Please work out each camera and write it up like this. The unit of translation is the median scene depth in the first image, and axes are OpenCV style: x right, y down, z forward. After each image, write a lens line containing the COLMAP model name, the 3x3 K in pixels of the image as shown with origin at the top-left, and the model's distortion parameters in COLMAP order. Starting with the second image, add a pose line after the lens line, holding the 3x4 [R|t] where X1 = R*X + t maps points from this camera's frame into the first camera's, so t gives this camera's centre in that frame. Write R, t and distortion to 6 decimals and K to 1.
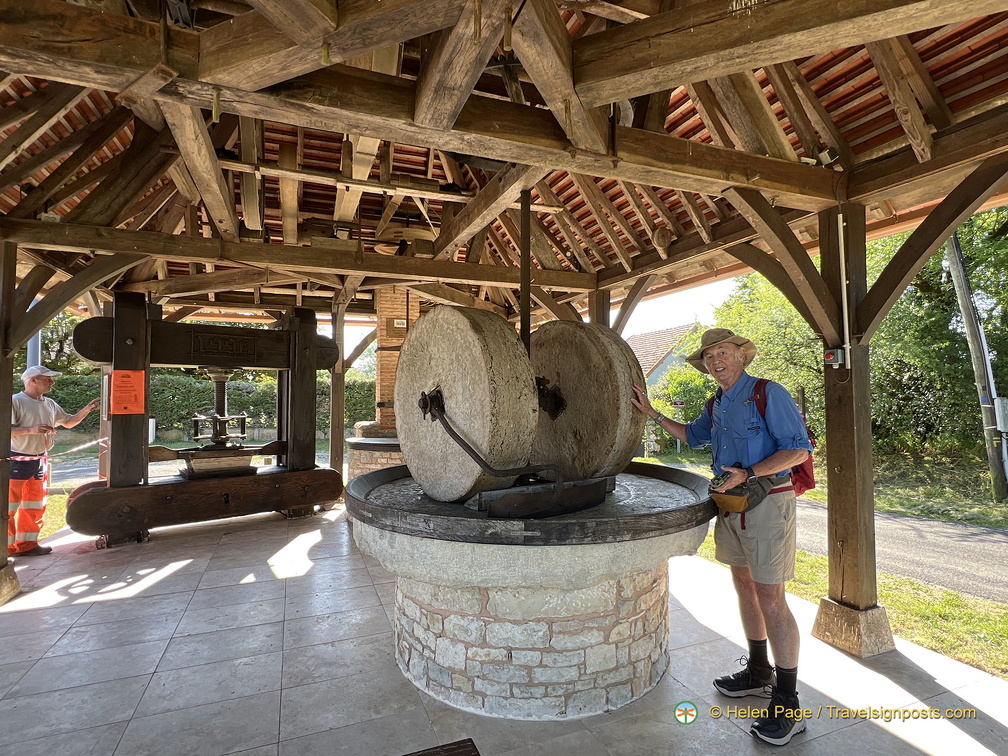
lens RADIAL K [[513.0, 0, 505.0], [0, 513.0, 376.9], [0, 0, 1]] dist [-0.001705, 0.000306]
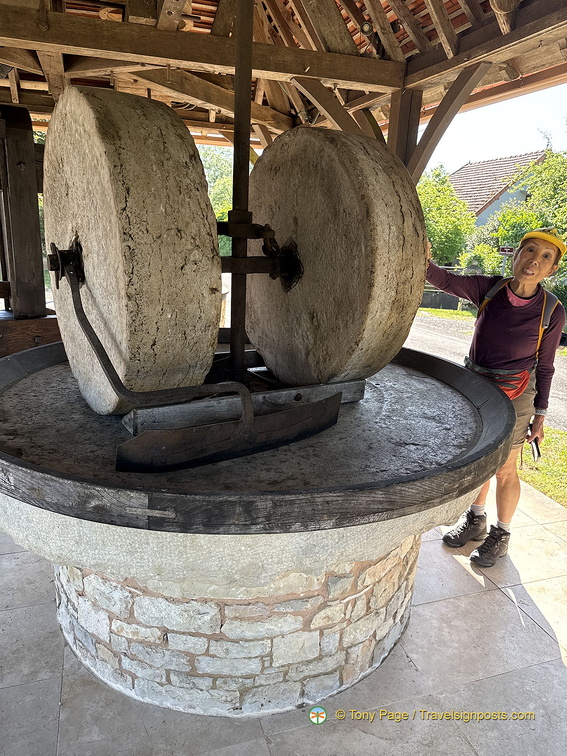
lens RADIAL K [[527.7, 0, 283.8], [0, 527.7, 380.7], [0, 0, 1]] dist [0.053998, -0.067769]
pose [[0.996667, 0.062058, -0.052953, 0.150254], [-0.042480, 0.948944, 0.312572, -0.023985], [0.069647, -0.309281, 0.948417, 0.335863]]
